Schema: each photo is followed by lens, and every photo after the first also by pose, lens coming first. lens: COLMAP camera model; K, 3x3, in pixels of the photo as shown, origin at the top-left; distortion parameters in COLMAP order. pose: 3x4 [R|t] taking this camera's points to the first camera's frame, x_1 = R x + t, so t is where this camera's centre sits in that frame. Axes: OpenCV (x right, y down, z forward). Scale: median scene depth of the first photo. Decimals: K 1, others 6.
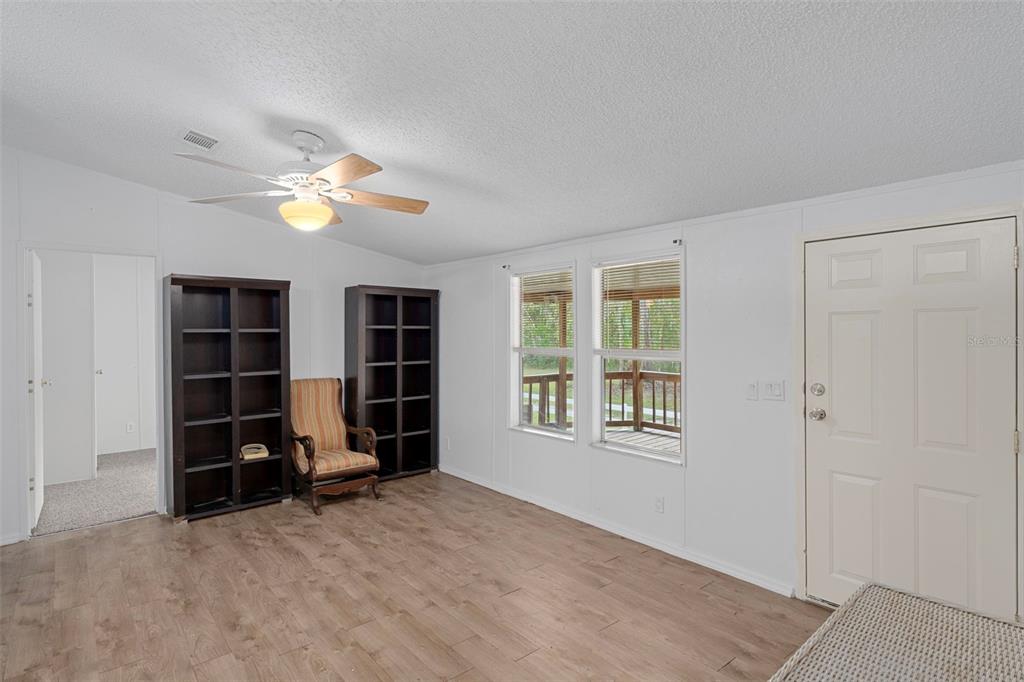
lens RADIAL K [[532.5, 0, 506.5], [0, 532.5, 338.7], [0, 0, 1]] dist [-0.001024, -0.000259]
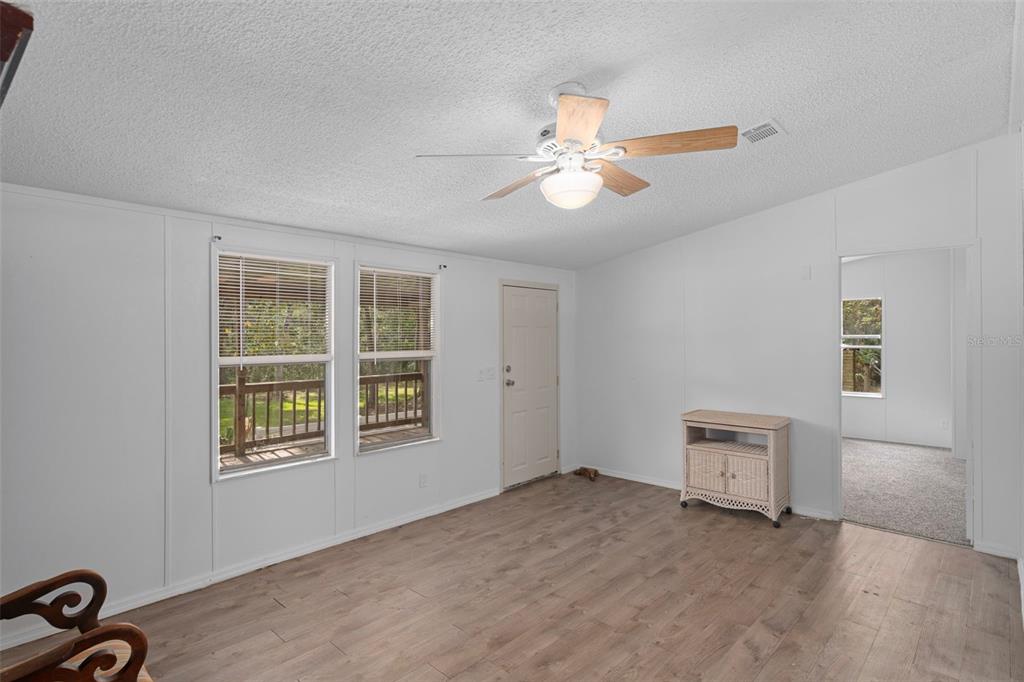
lens RADIAL K [[532.5, 0, 505.8], [0, 532.5, 333.9], [0, 0, 1]] dist [-0.001024, -0.000259]
pose [[-0.120675, 0.007970, 0.992660, -1.042174], [0.013556, 0.999888, -0.006380, -0.009587], [-0.992599, 0.012686, -0.120770, 1.071977]]
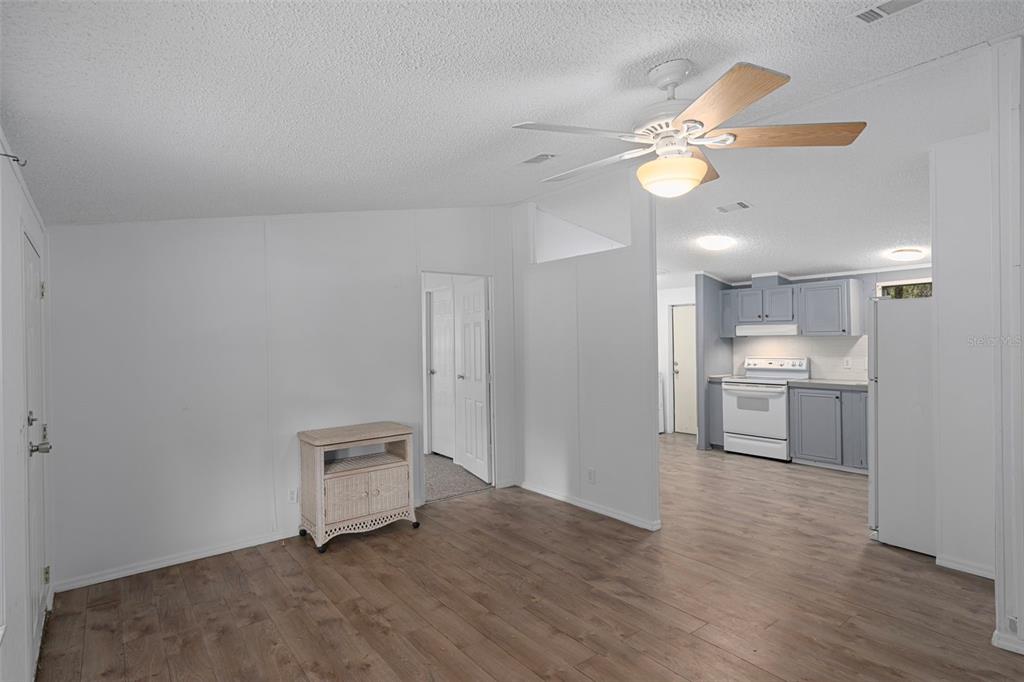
lens RADIAL K [[532.5, 0, 513.0], [0, 532.5, 342.5], [0, 0, 1]] dist [-0.001024, -0.000259]
pose [[-0.999257, 0.020752, 0.032464, -0.156128], [0.021312, 0.999628, 0.016995, -0.016618], [-0.032099, 0.017674, -0.999328, 1.562564]]
